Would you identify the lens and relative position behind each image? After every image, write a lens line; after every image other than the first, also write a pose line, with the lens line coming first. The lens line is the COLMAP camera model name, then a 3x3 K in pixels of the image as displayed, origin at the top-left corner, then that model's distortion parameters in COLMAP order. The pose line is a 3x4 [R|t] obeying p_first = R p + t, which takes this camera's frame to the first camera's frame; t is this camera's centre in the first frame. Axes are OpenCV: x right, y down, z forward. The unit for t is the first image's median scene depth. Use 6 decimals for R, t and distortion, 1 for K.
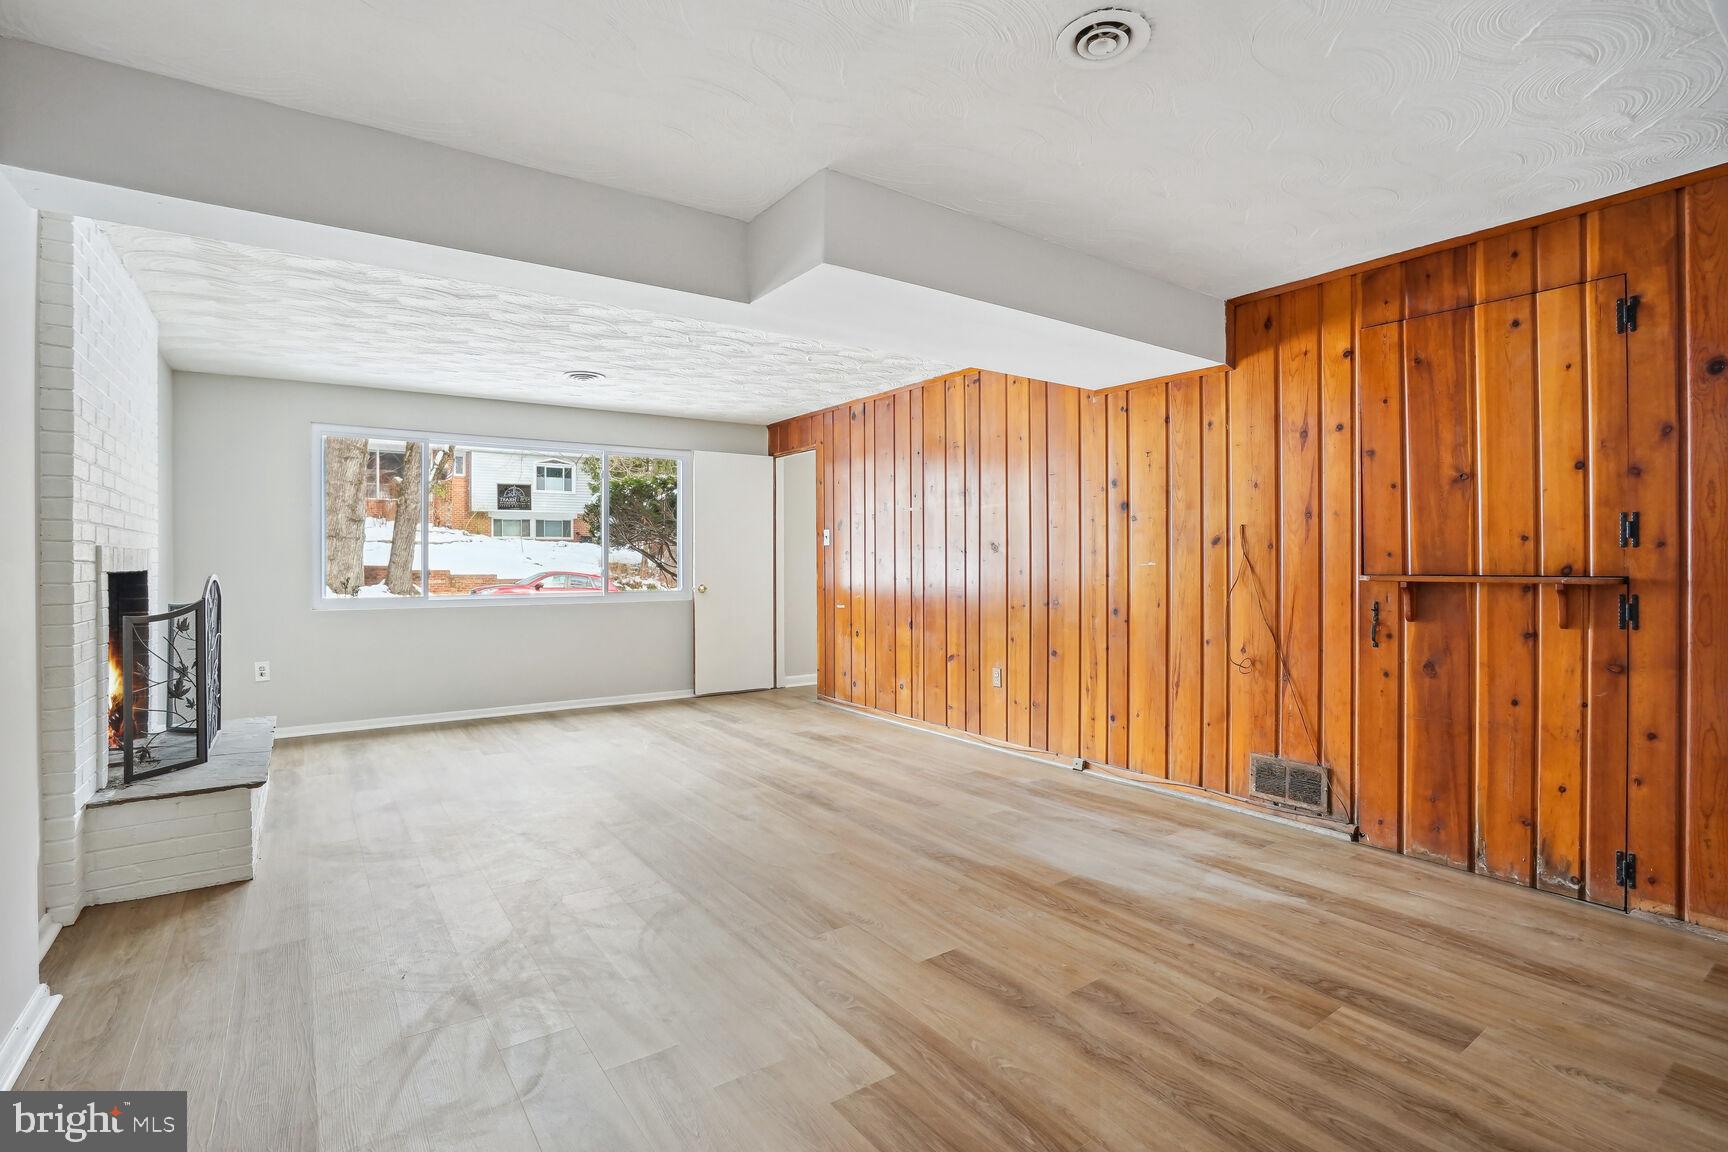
lens RADIAL K [[810.4, 0, 855.7], [0, 810.4, 568.8], [0, 0, 1]] dist [-0.055103, 0.022361]
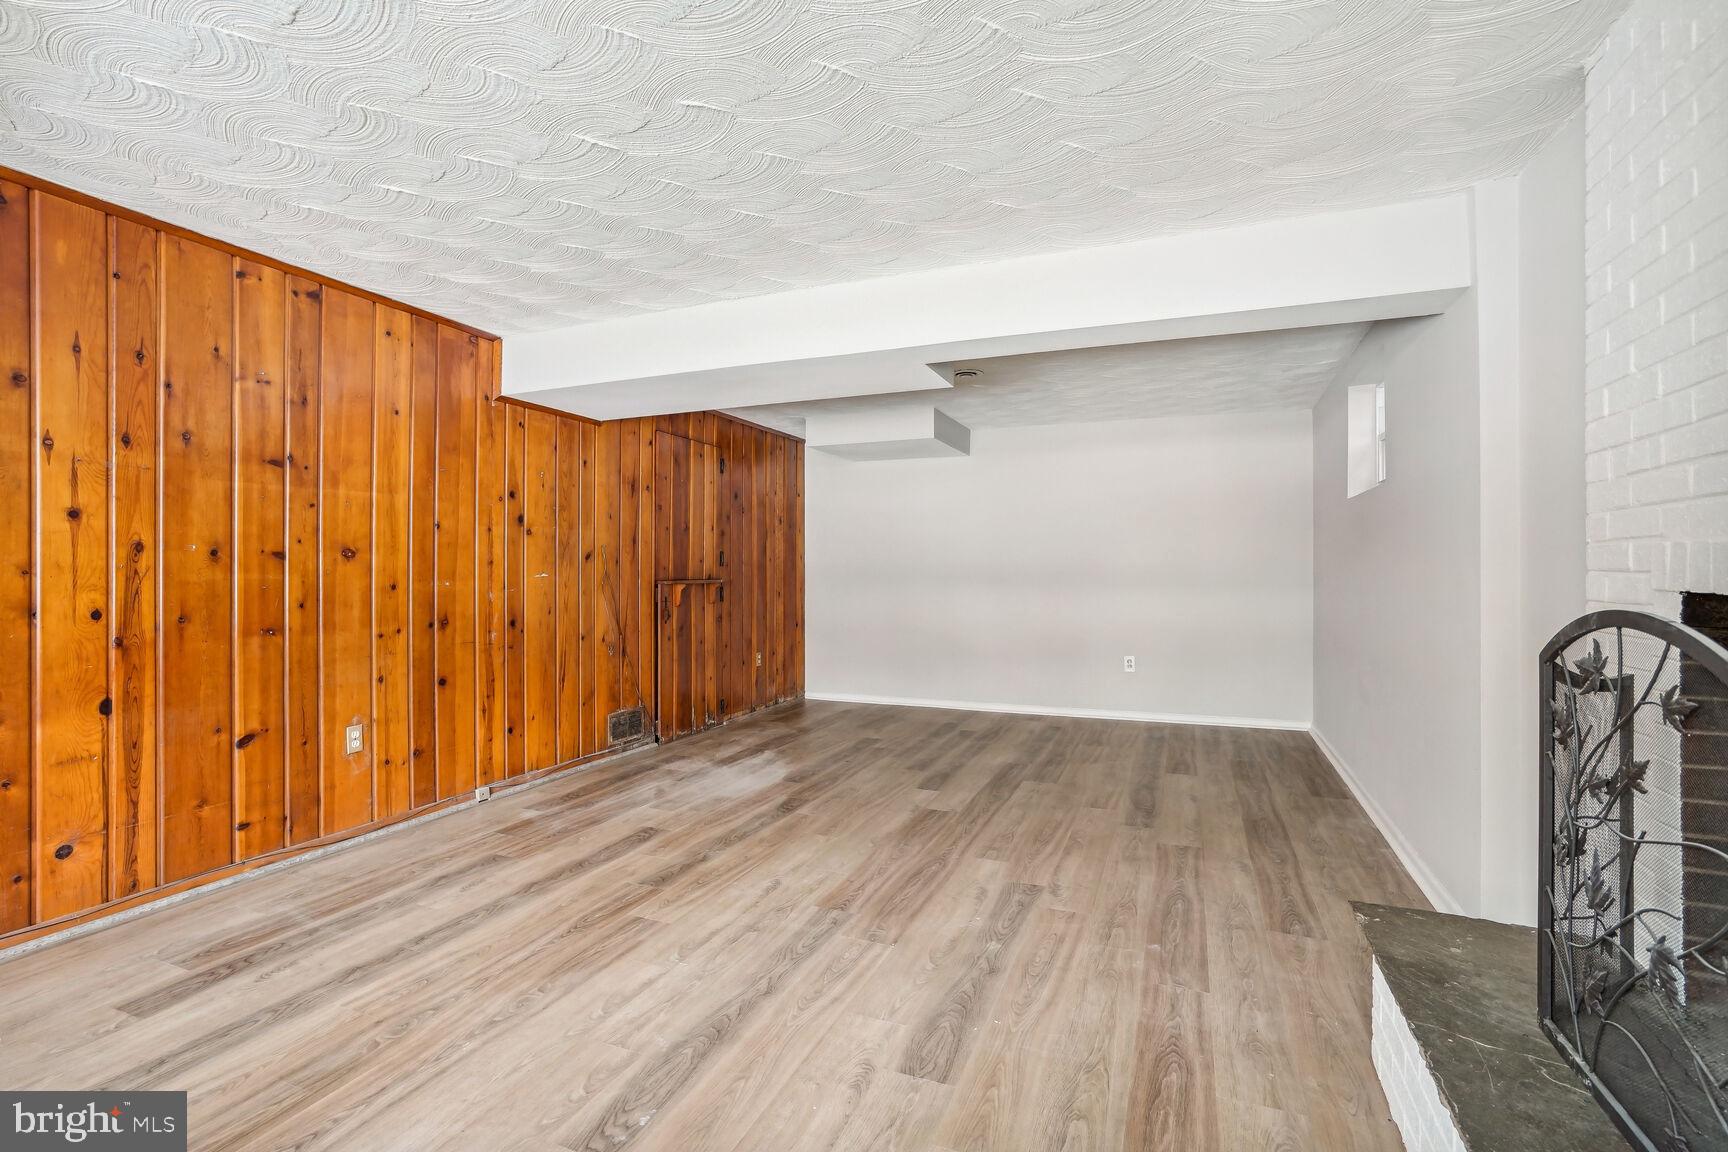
lens RADIAL K [[810.4, 0, 855.7], [0, 810.4, 568.8], [0, 0, 1]] dist [-0.055103, 0.022361]
pose [[-0.537270, 0.006990, 0.843382, -0.887344], [0.011750, 0.999931, -0.000802, -0.010210], [-0.843329, 0.009479, -0.537314, 1.390415]]
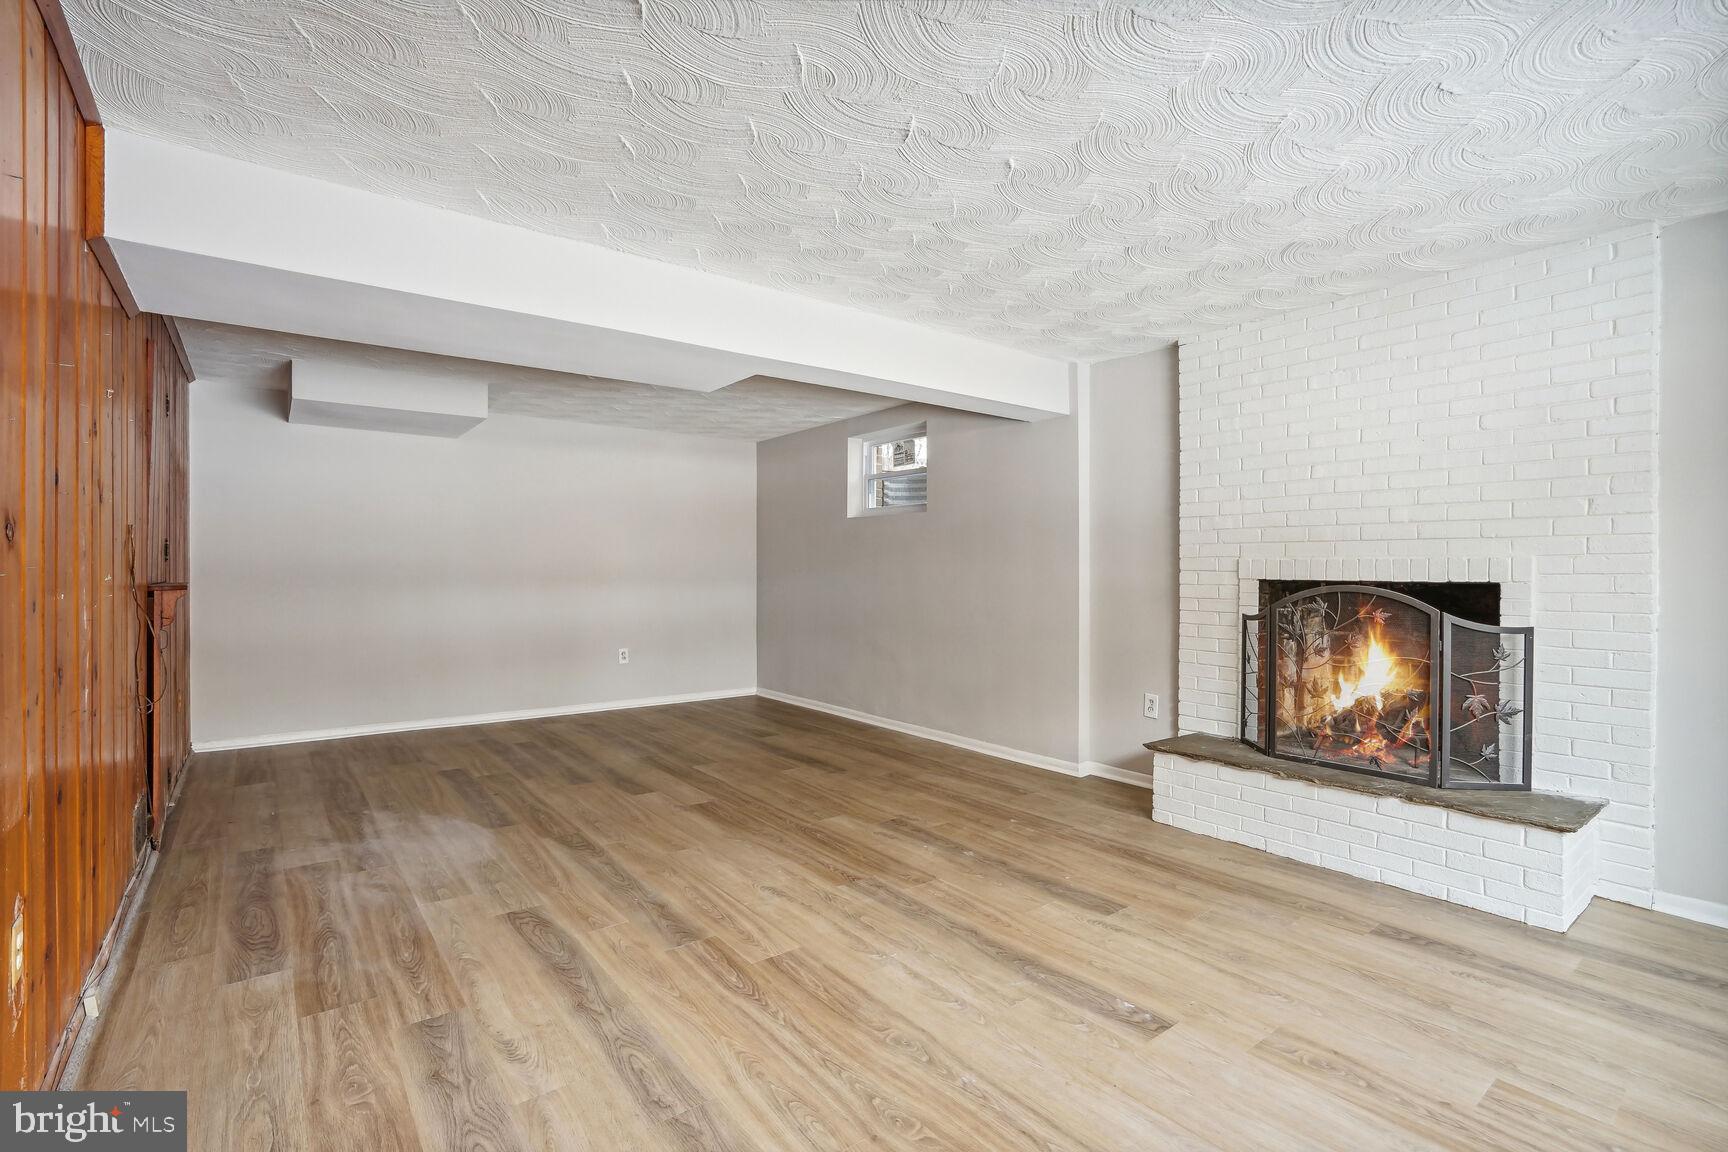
lens RADIAL K [[800.0, 0, 870.7], [0, 800.0, 580.1], [0, 0, 1]] dist [-0.048215, 0.022818]
pose [[-0.998237, 0.002963, -0.059285, -0.189786], [0.001351, 0.999629, 0.027201, -0.022700], [0.059343, 0.027073, -0.997870, 1.823641]]
